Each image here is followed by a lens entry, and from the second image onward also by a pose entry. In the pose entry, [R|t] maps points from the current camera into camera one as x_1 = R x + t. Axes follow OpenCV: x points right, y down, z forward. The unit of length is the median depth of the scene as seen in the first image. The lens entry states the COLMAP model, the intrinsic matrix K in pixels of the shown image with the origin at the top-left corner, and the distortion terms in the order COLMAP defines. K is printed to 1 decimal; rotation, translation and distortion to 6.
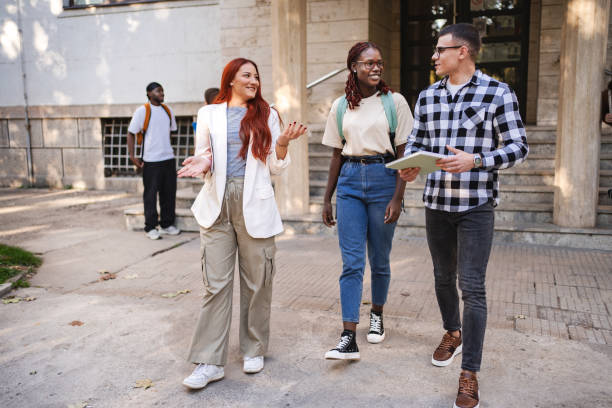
lens RADIAL K [[617.0, 0, 306.8], [0, 617.0, 201.3], [0, 0, 1]] dist [-0.002949, 0.042133]
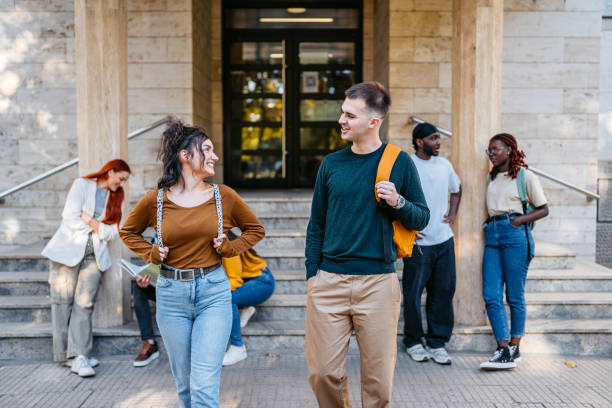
lens RADIAL K [[617.0, 0, 306.8], [0, 617.0, 201.3], [0, 0, 1]] dist [-0.002949, 0.042133]
pose [[0.939276, -0.006863, 0.343095, -0.053768], [0.035413, 0.996401, -0.077016, -0.060606], [-0.341332, 0.084489, 0.936138, 0.268685]]
